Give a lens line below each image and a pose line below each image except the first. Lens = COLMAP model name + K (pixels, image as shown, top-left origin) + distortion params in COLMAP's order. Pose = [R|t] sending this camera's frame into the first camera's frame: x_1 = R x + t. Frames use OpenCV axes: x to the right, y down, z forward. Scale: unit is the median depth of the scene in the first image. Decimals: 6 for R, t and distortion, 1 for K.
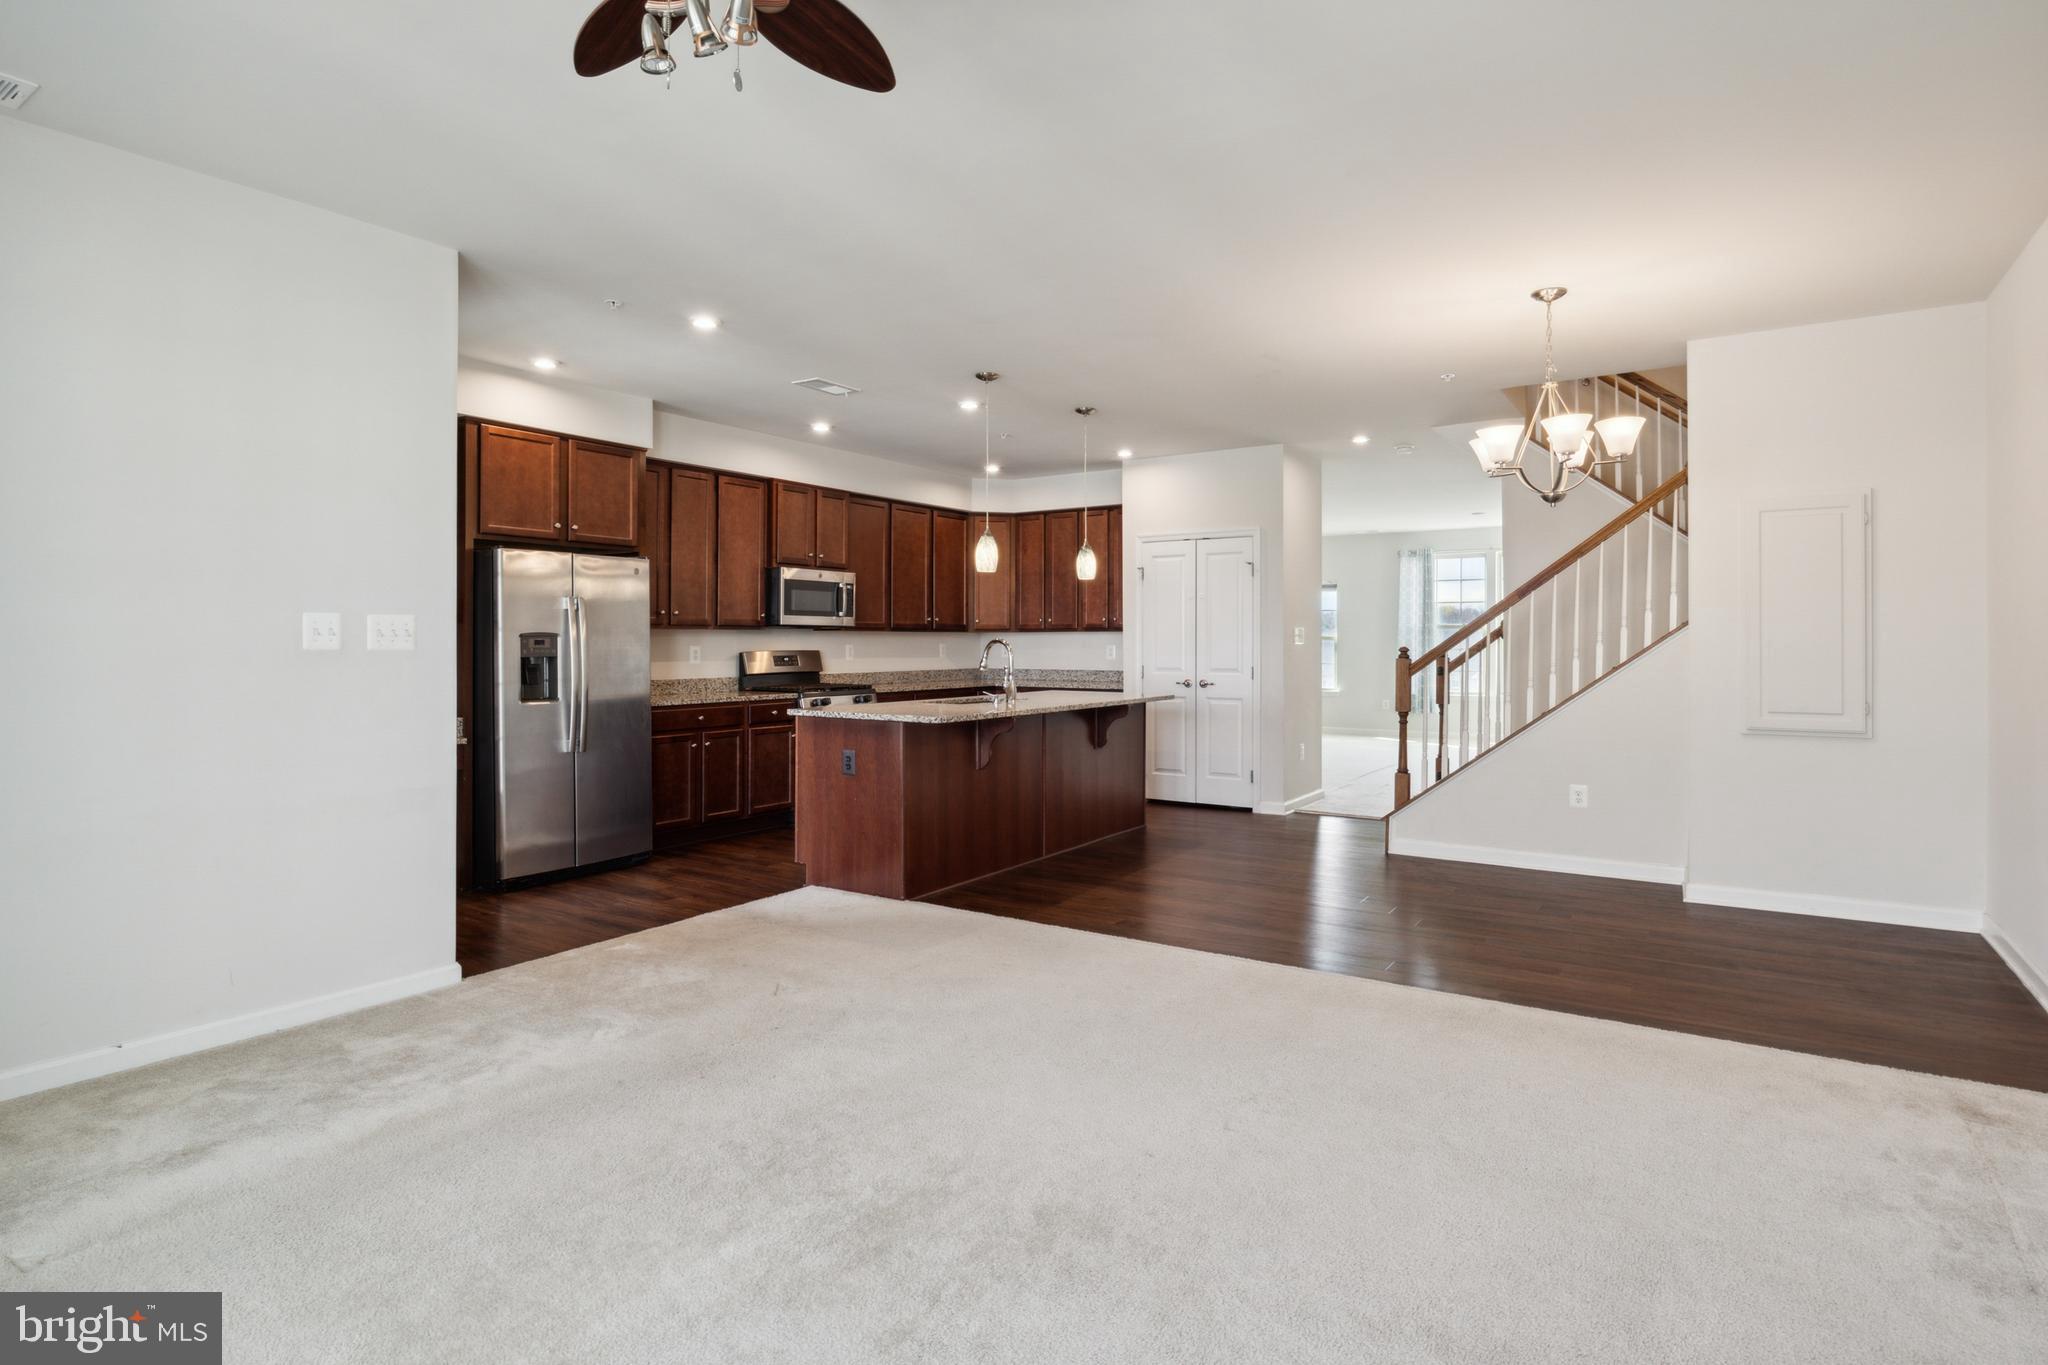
lens RADIAL K [[1025.0, 0, 1026.3], [0, 1025.0, 650.4], [0, 0, 1]] dist [-0.034362, -0.000501]
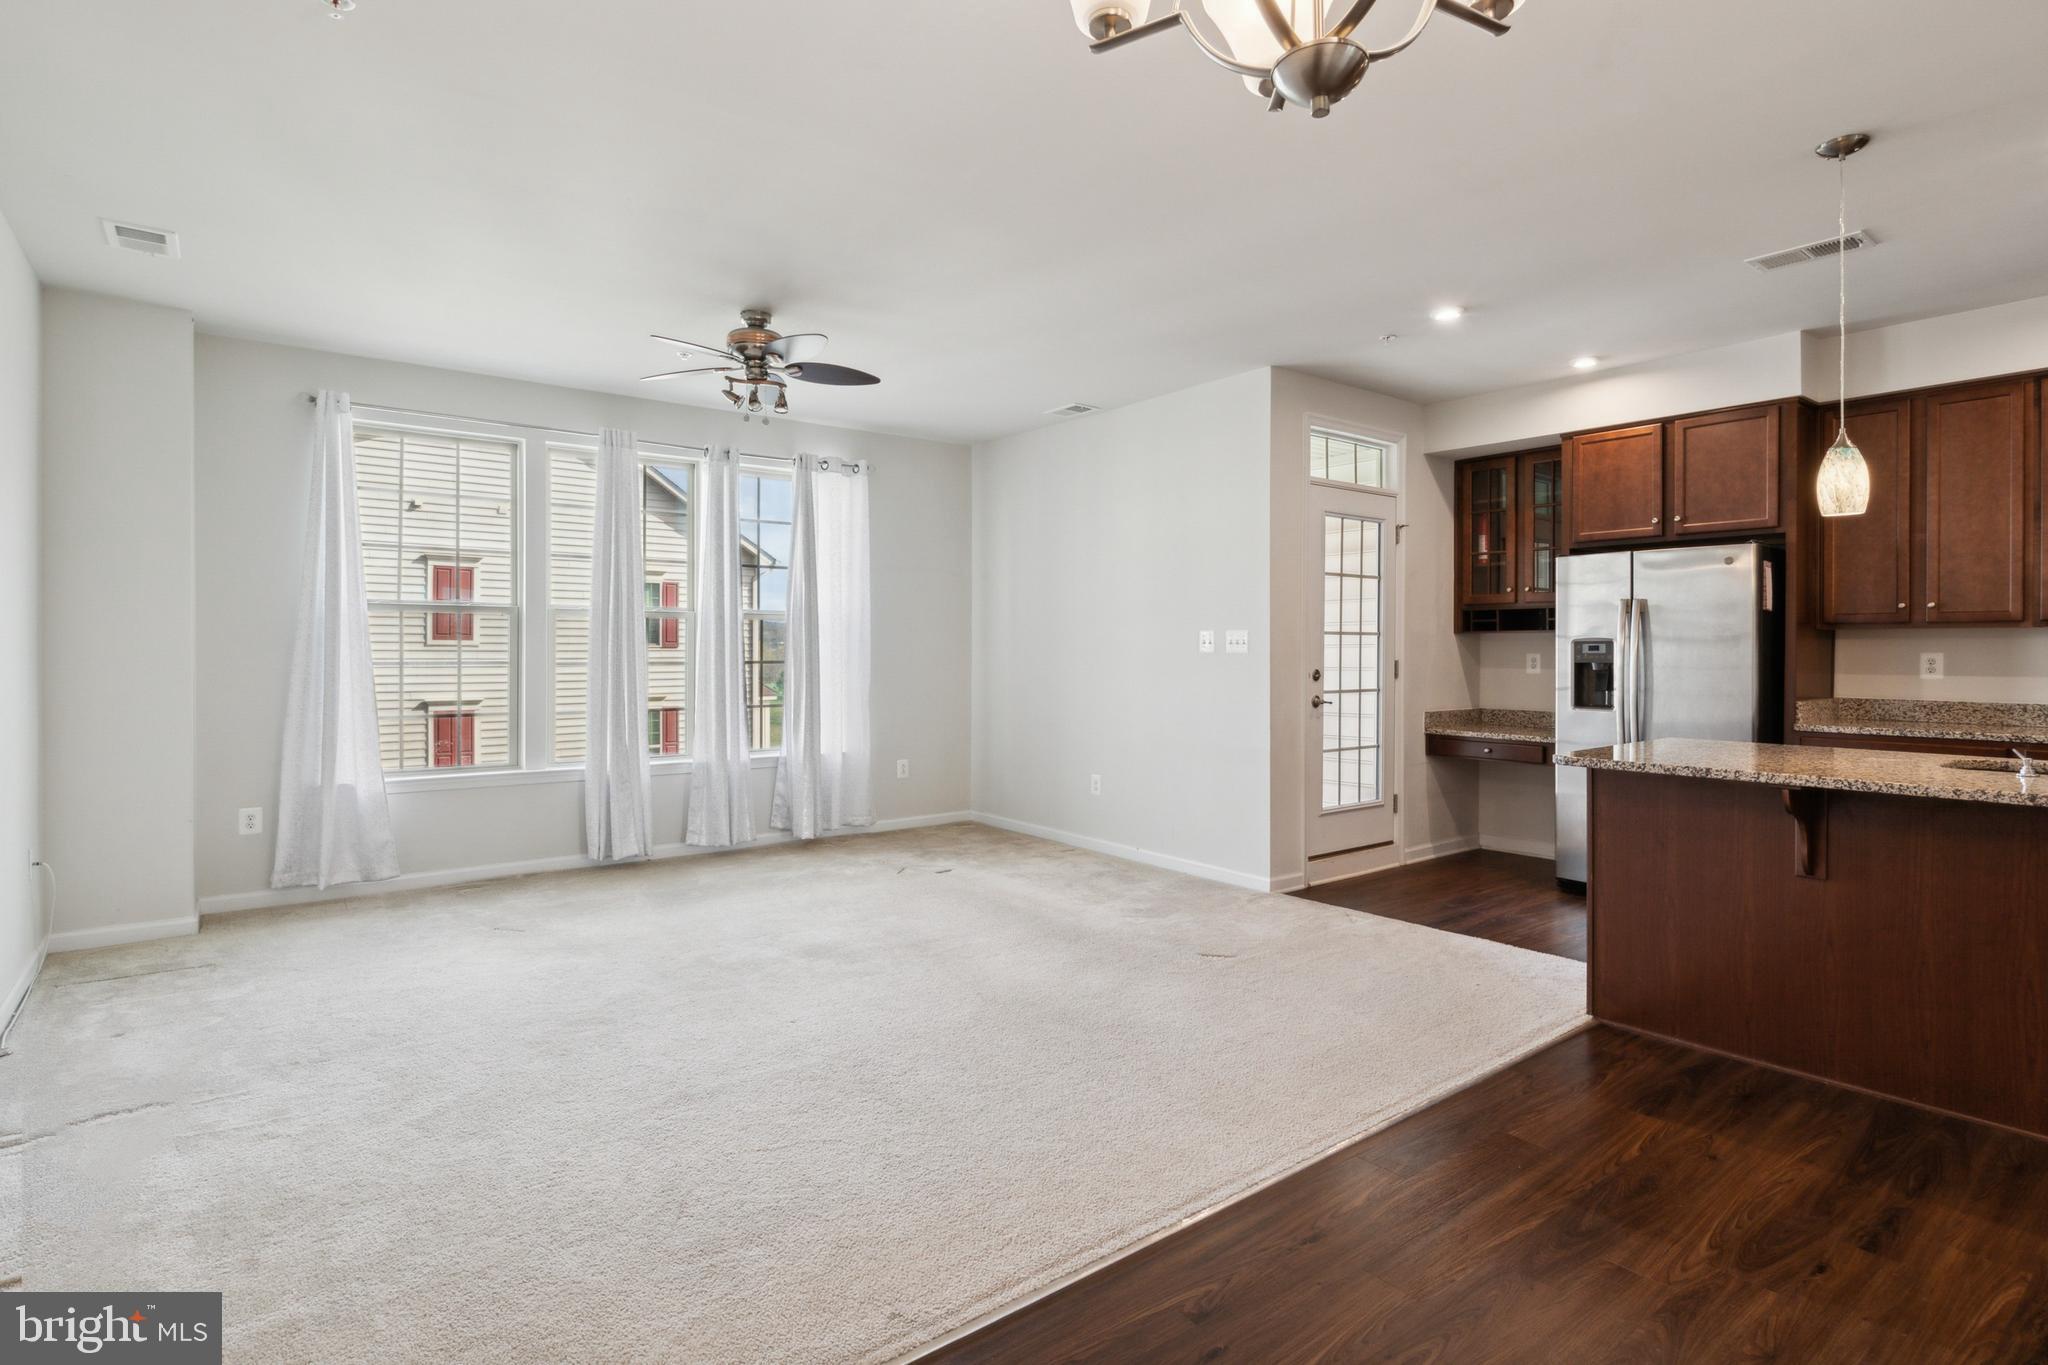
lens RADIAL K [[1025.0, 0, 1026.3], [0, 1025.0, 650.4], [0, 0, 1]] dist [-0.034362, -0.000501]
pose [[-0.335652, 0.002389, -0.941983, 0.594477], [-0.006311, 0.999969, 0.004785, -0.006740], [0.941965, 0.007551, -0.335626, 0.782088]]
